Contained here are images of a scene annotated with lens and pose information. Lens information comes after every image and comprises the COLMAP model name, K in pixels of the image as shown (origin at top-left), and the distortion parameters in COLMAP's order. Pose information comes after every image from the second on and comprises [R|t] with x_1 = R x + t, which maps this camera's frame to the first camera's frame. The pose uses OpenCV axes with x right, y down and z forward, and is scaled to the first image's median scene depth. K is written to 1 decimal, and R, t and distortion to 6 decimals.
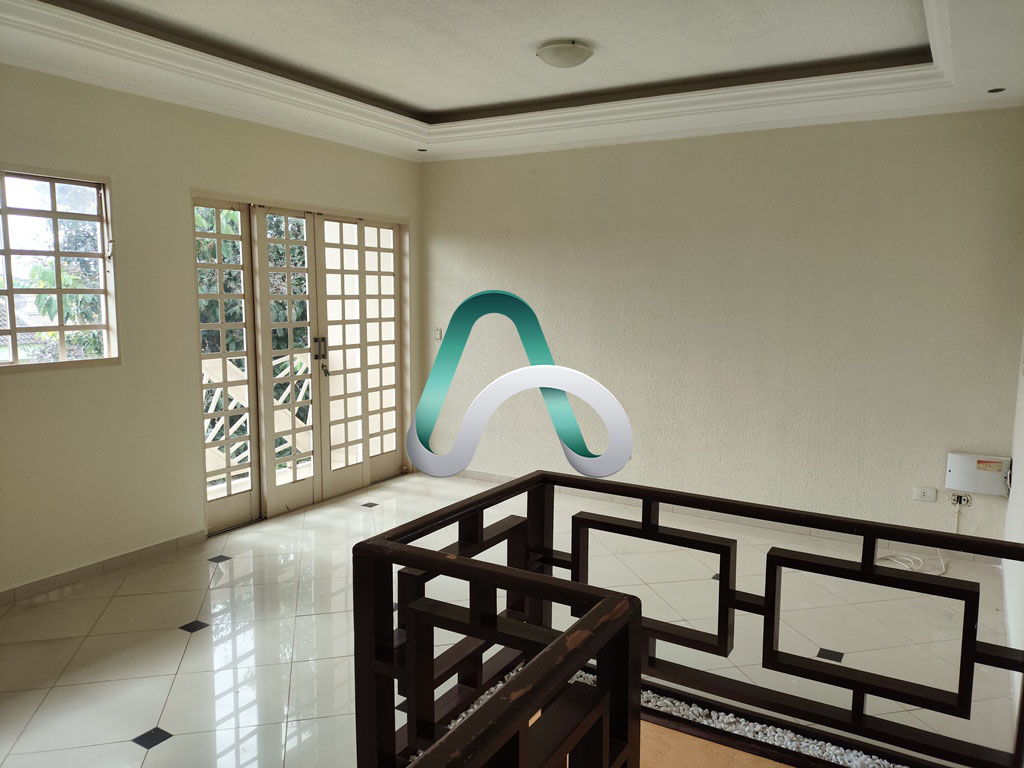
lens RADIAL K [[754.5, 0, 509.4], [0, 754.5, 379.1], [0, 0, 1]] dist [0.090641, -0.127433]
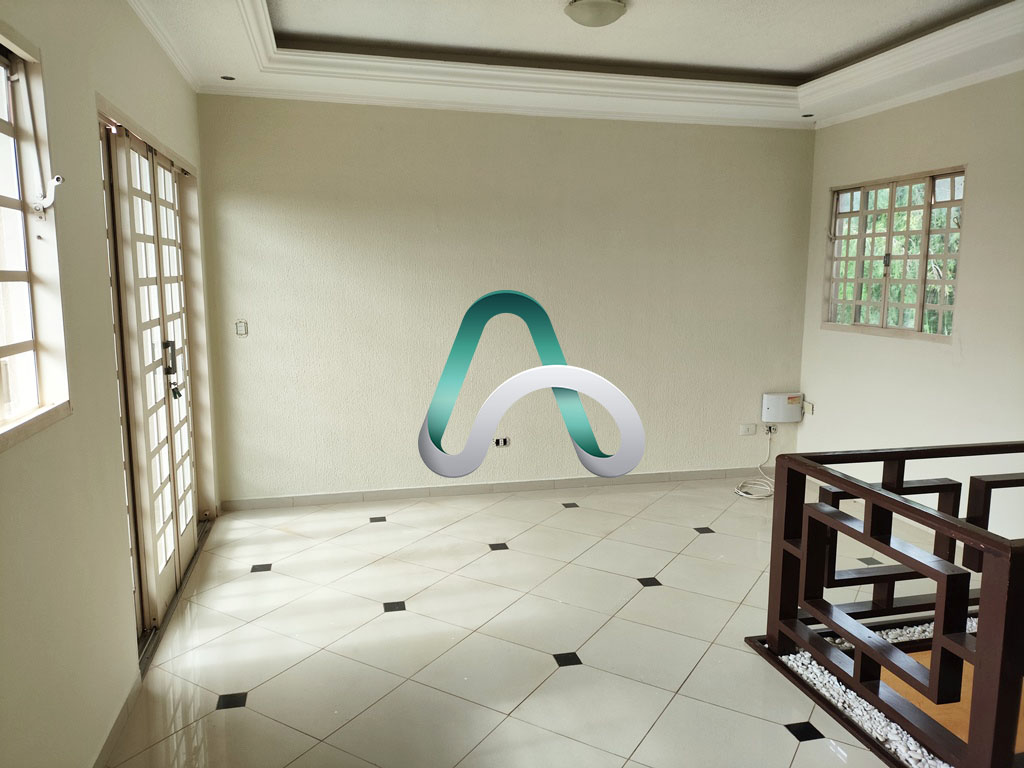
lens RADIAL K [[754.5, 0, 509.8], [0, 754.5, 377.7], [0, 0, 1]] dist [0.090641, -0.127433]
pose [[0.705704, -0.103995, 0.700833, -0.570016], [0.084625, 0.994460, 0.062352, -0.044440], [-0.703435, 0.015305, 0.710595, 0.352291]]
